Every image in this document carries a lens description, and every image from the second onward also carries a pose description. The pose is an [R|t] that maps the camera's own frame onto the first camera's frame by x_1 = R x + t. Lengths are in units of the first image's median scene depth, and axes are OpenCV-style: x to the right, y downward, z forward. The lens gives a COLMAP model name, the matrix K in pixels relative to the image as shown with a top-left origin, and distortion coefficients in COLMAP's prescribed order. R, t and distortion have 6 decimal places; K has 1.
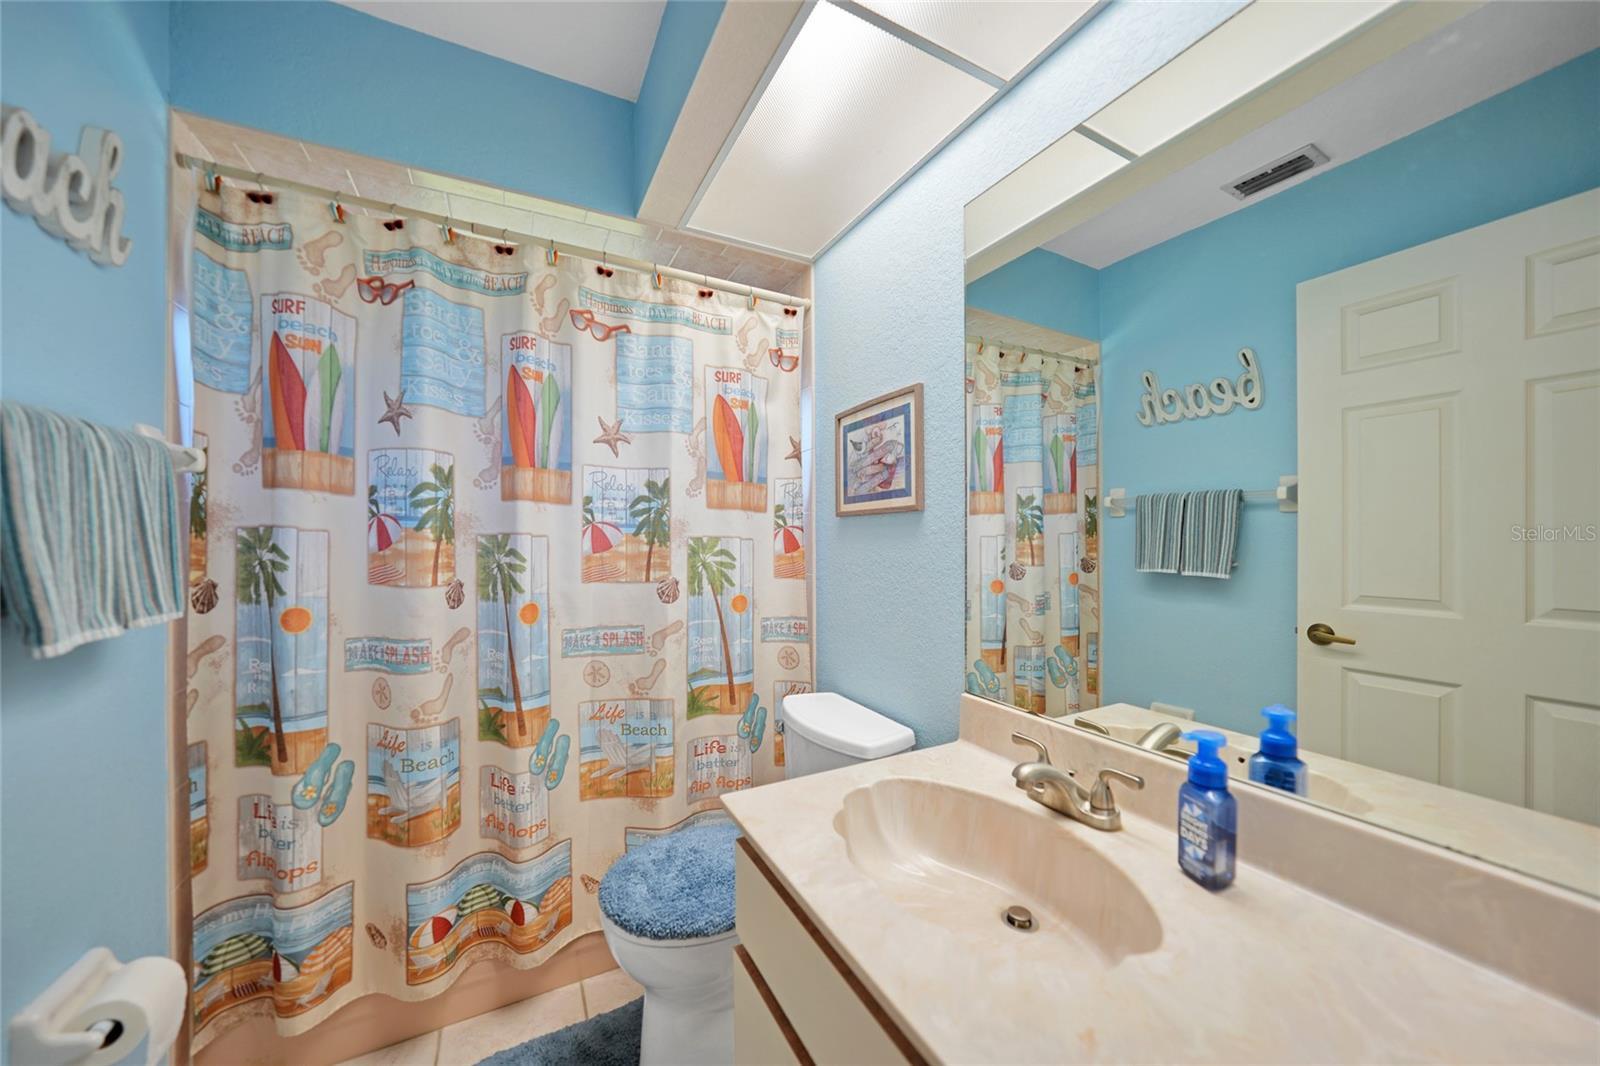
lens RADIAL K [[560.1, 0, 800.0], [0, 560.1, 533.0], [0, 0, 1]] dist [-0.000507, 0.000018]
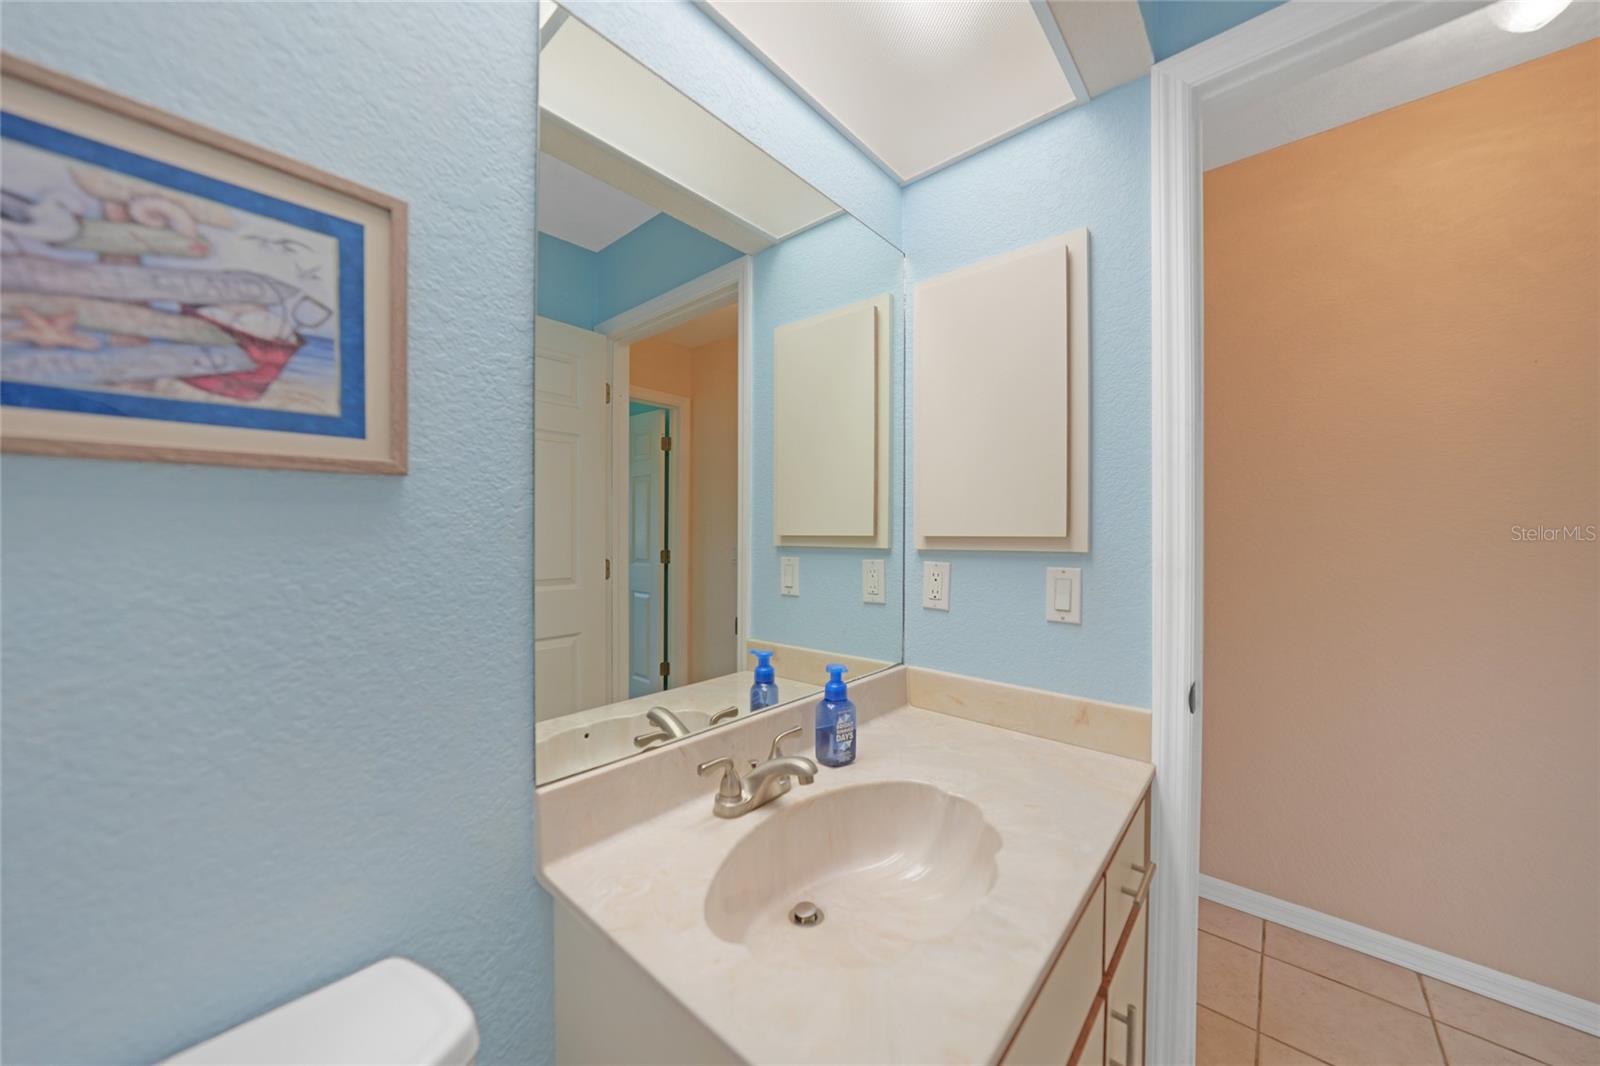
lens RADIAL K [[560.1, 0, 800.0], [0, 560.1, 533.0], [0, 0, 1]] dist [-0.000507, 0.000018]
pose [[-0.345488, 0.003527, 0.938417, -0.317500], [-0.005792, 0.999966, -0.005891, 0.008522], [-0.938405, -0.007471, -0.345456, 0.791654]]
